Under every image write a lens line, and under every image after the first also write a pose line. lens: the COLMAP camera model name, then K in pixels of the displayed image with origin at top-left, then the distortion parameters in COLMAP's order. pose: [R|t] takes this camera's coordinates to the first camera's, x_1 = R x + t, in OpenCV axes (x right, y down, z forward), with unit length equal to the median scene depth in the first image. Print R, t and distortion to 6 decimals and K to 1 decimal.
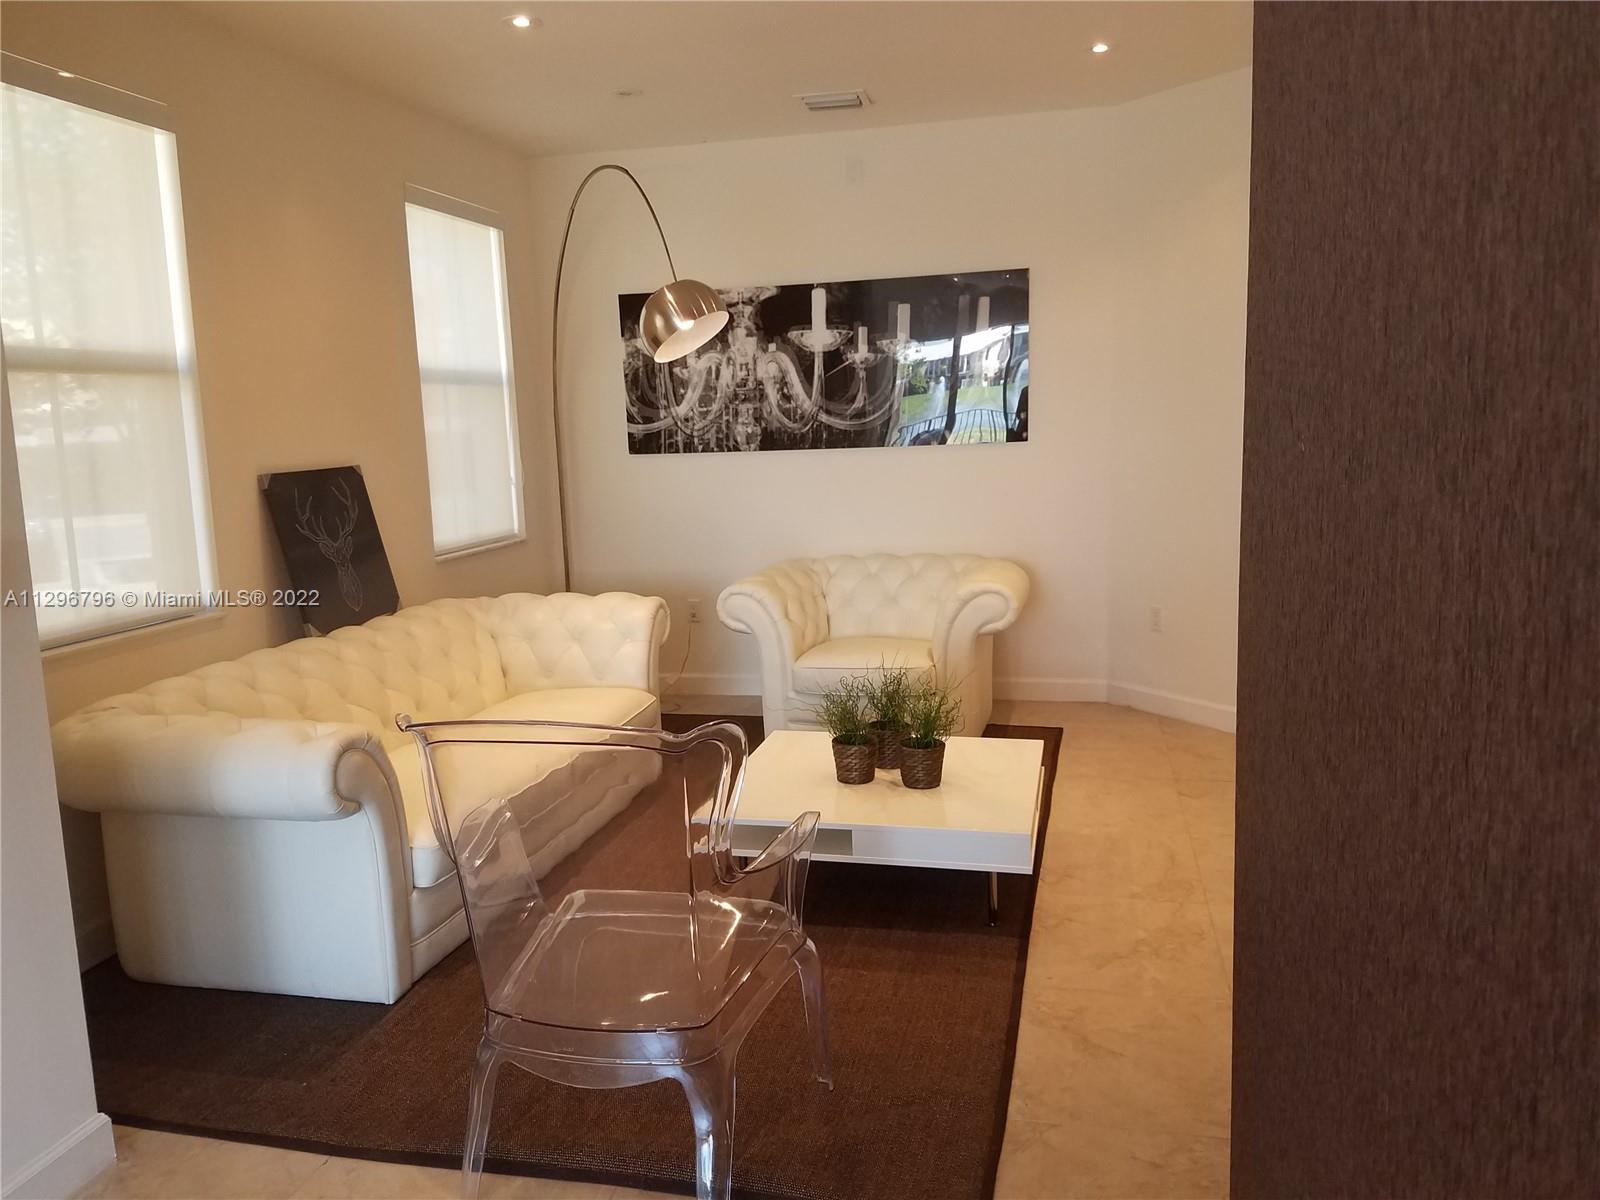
lens RADIAL K [[1241.8, 0, 794.5], [0, 1241.8, 603.4], [0, 0, 1]] dist [0.277618, -0.483361]
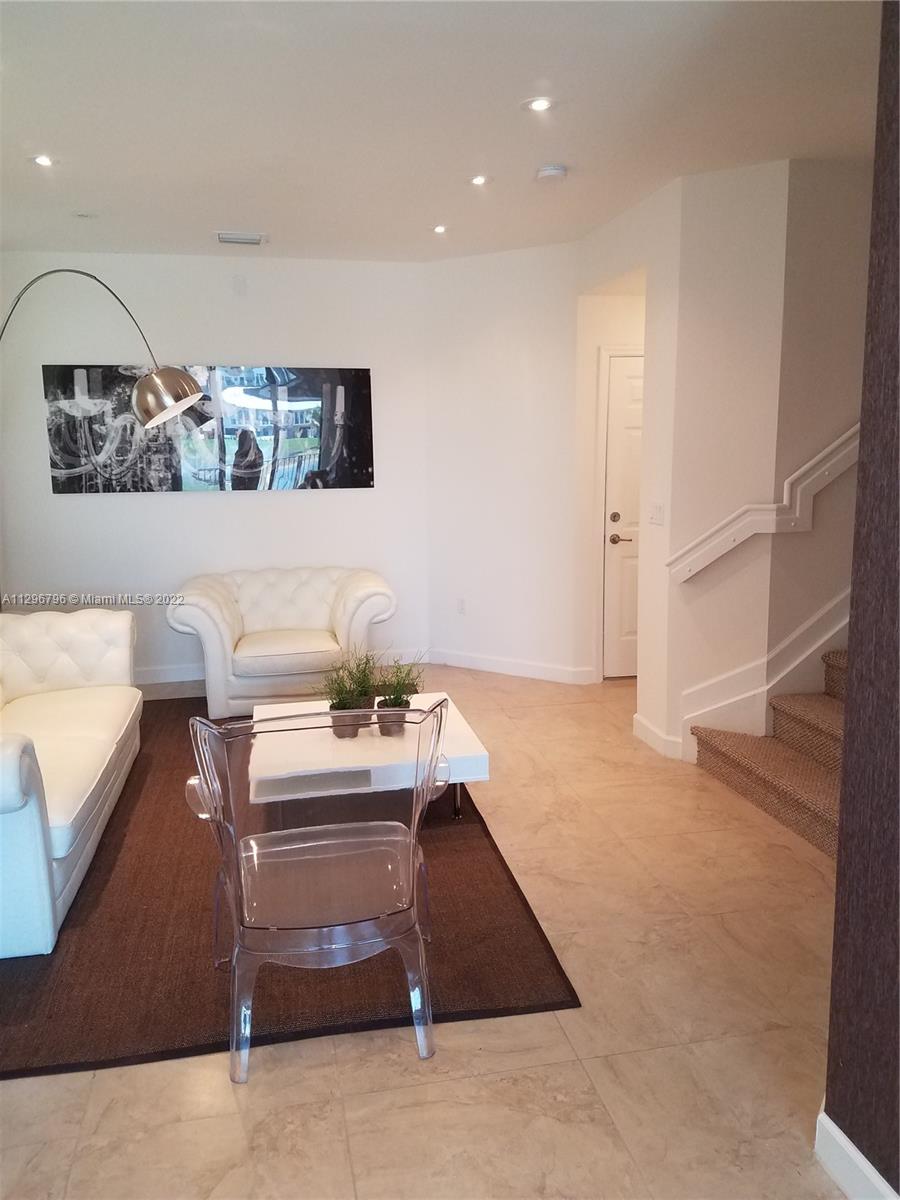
lens RADIAL K [[931.4, 0, 452.1], [0, 931.4, 584.8], [0, 0, 1]] dist [0.277618, -0.483361]
pose [[0.904867, -0.045428, 0.423263, -0.186088], [0.047017, 0.998872, 0.006693, -0.018945], [-0.423089, 0.013844, 0.905982, -0.012312]]
